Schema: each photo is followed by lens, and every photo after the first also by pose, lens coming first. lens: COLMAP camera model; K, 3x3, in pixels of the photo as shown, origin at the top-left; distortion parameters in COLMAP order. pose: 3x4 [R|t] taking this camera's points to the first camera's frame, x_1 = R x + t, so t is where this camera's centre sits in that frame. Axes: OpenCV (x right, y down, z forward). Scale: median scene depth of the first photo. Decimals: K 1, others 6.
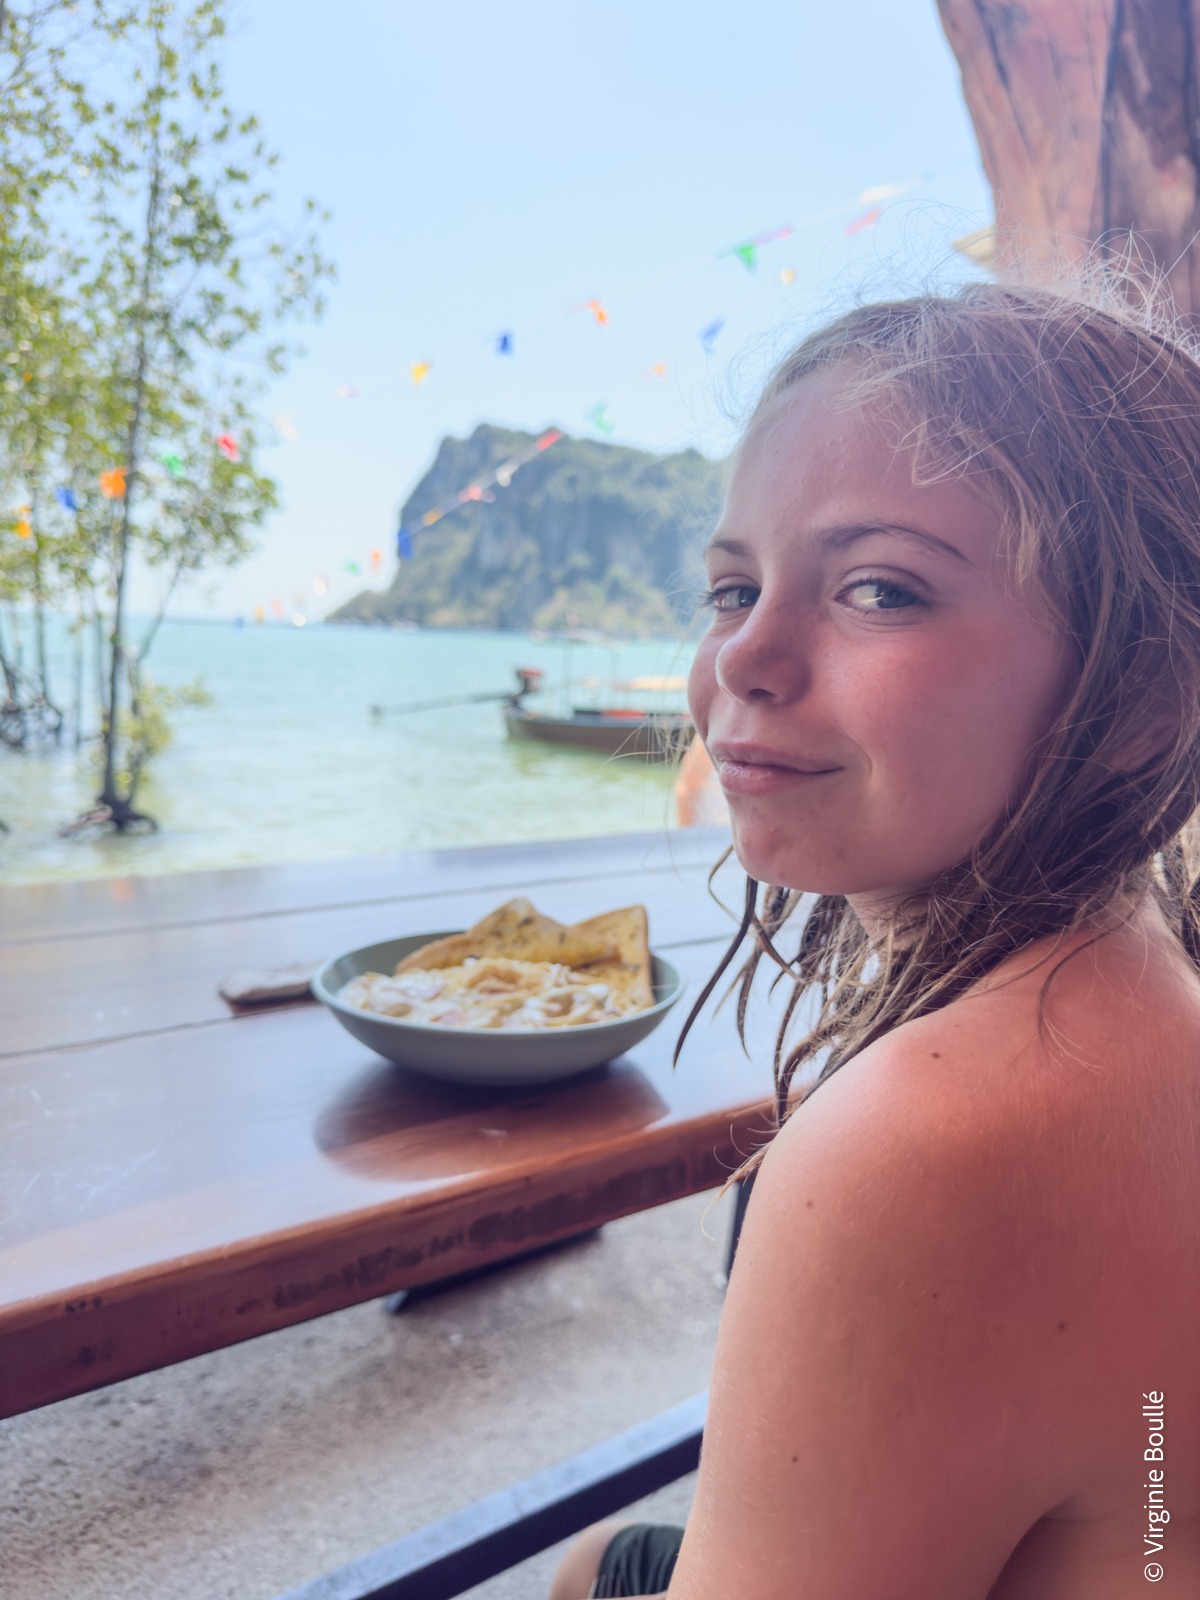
lens RADIAL K [[1191.4, 0, 578.6], [0, 1191.4, 809.9], [0, 0, 1]] dist [0.037970, -0.051268]
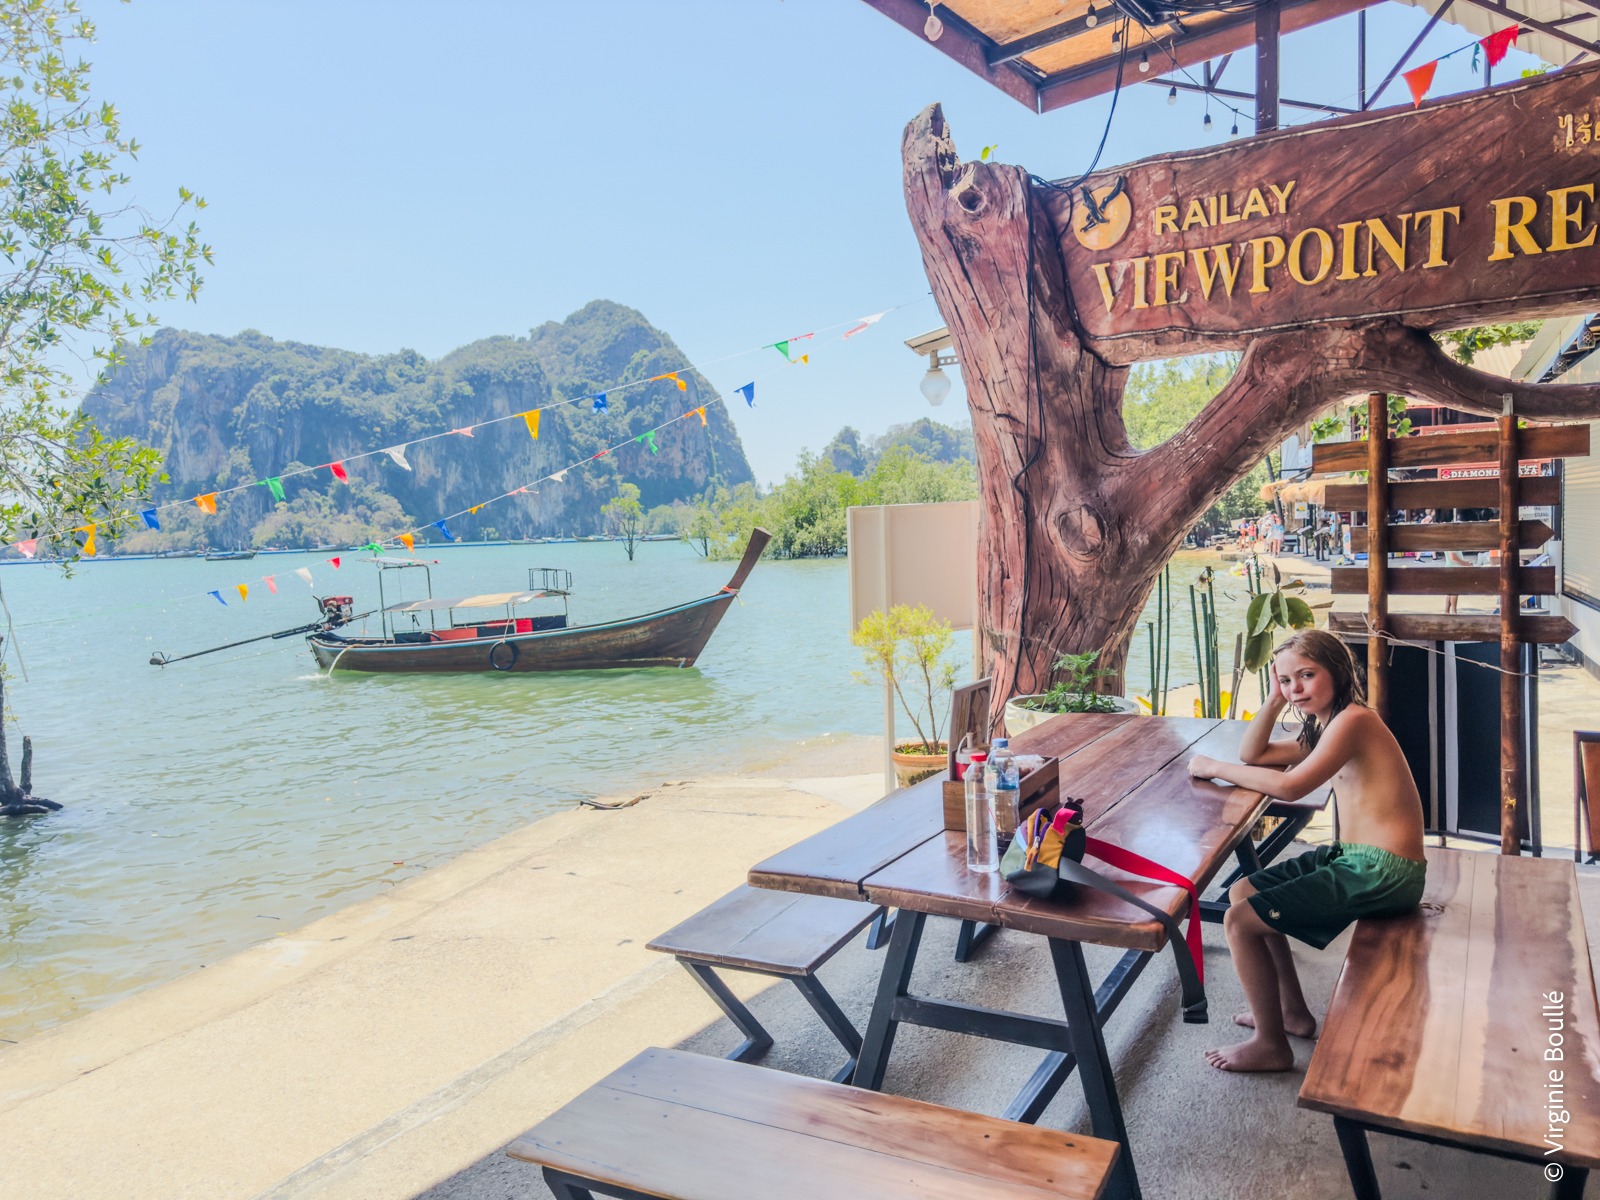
lens RADIAL K [[1191.4, 0, 841.9], [0, 1191.4, 614.3], [0, 0, 1]] dist [0.037970, -0.051268]
pose [[0.900034, -0.109736, 0.421778, -0.182982], [0.137953, 0.989752, -0.036871, -0.026283], [-0.413409, 0.091371, 0.905949, -0.139009]]
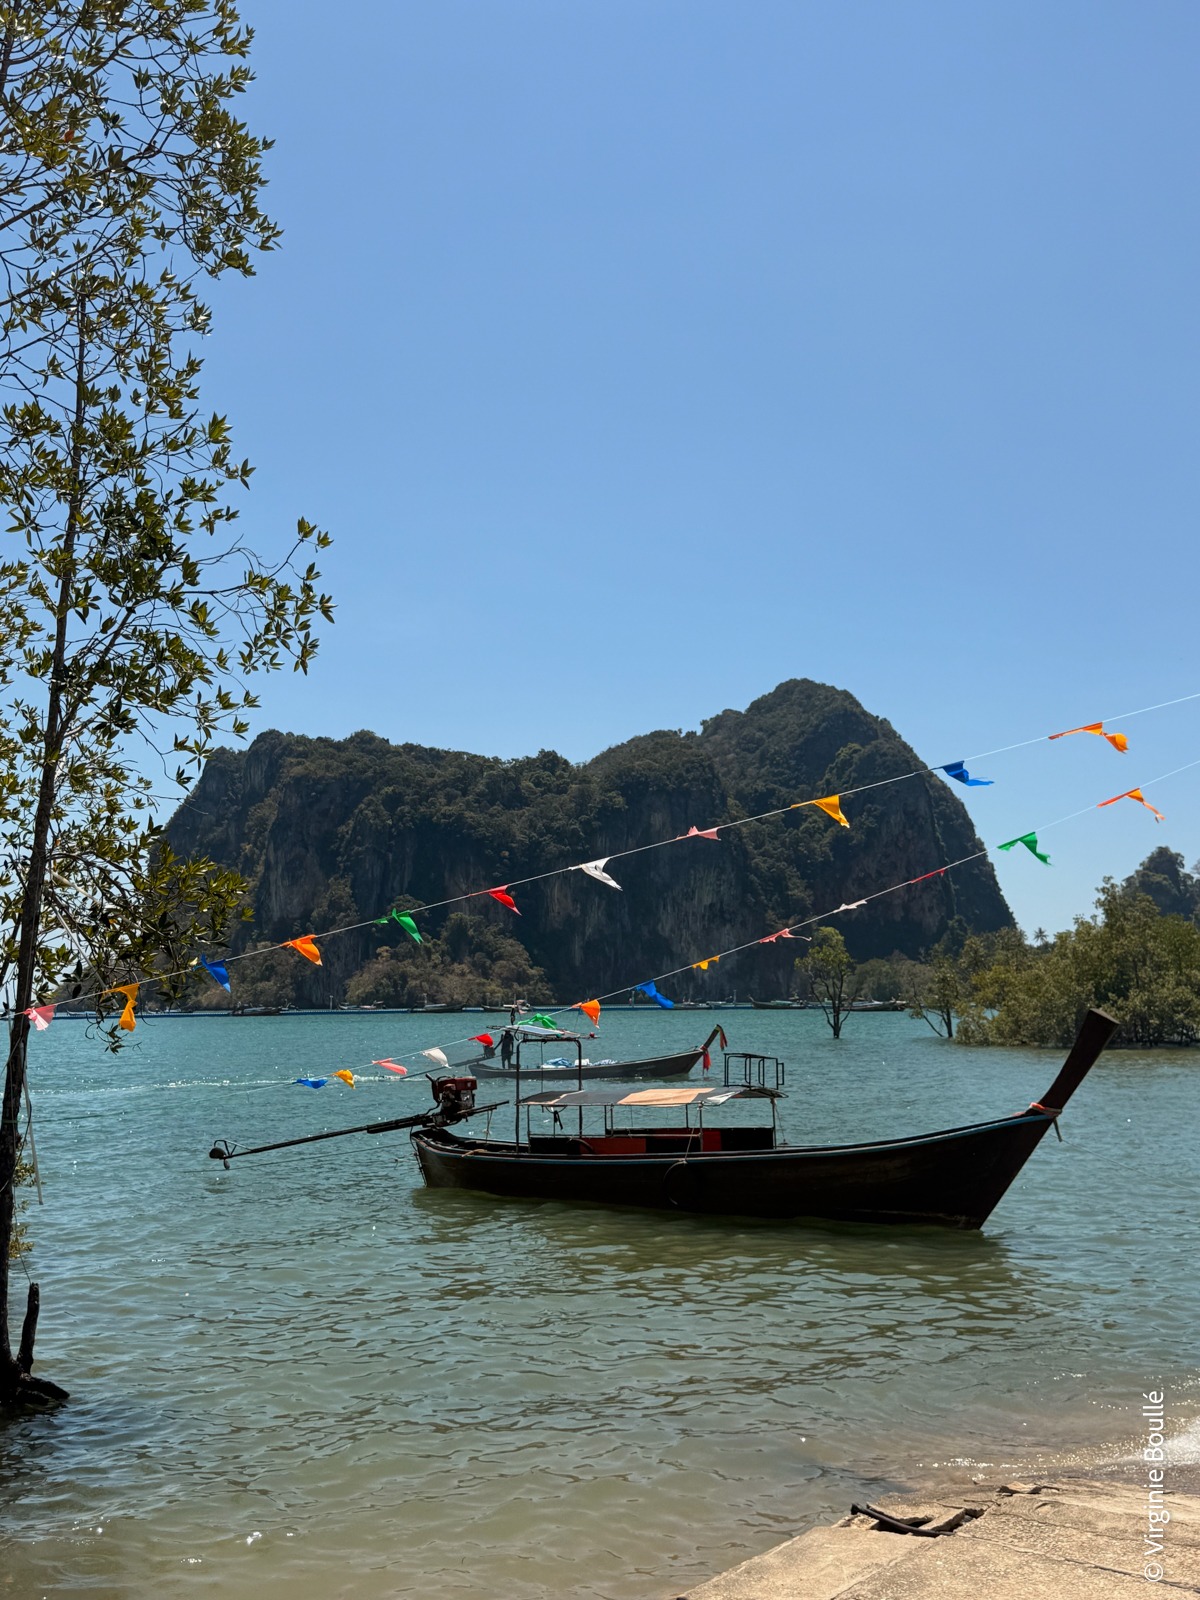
lens RADIAL K [[1653.9, 0, 598.4], [0, 1653.9, 786.5], [0, 0, 1]] dist [0.086973, 0.000000]
pose [[0.989016, -0.038349, 0.142750, -0.189057], [0.074863, 0.962688, -0.260053, -0.056752], [-0.127451, 0.267883, 0.954984, 0.013360]]
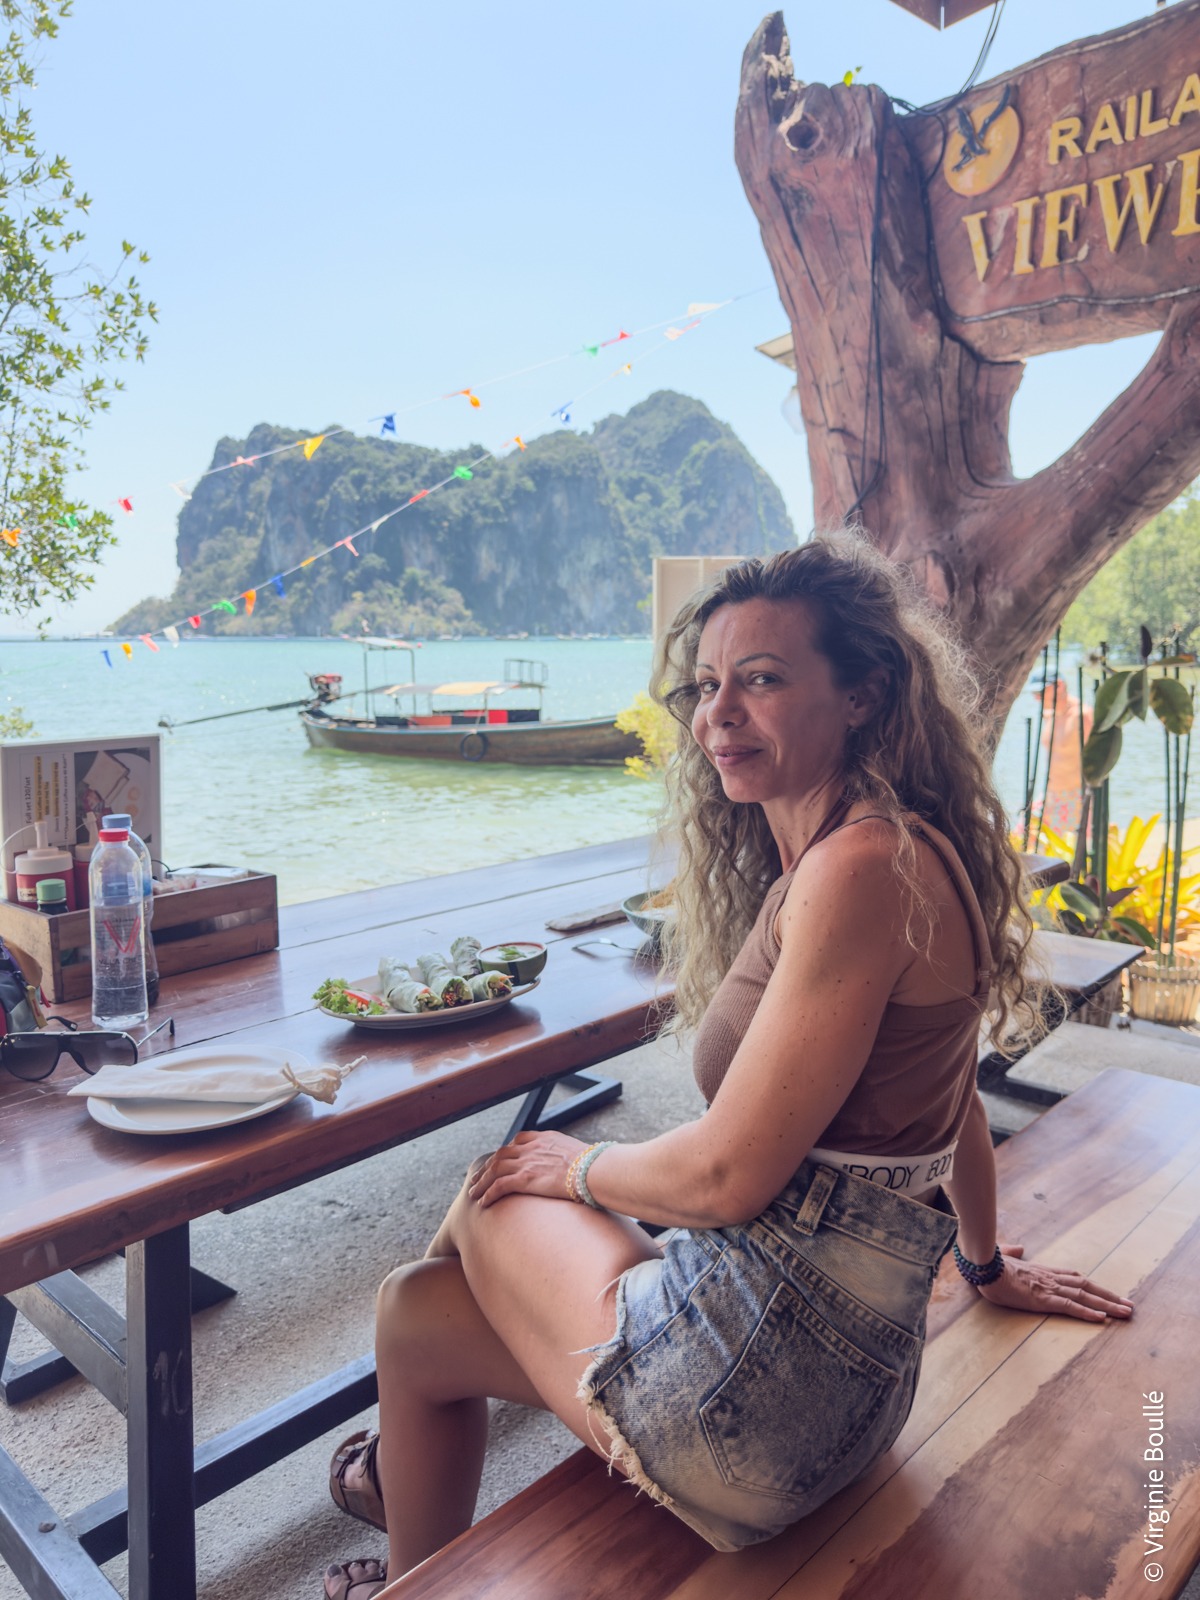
lens RADIAL K [[1191.4, 0, 592.7], [0, 1191.4, 828.2], [0, 0, 1]] dist [0.037970, -0.051268]
pose [[0.982428, -0.077293, 0.169888, -0.043670], [0.073992, 0.996928, 0.025684, -0.005466], [-0.171351, -0.012663, 0.985129, -0.083974]]
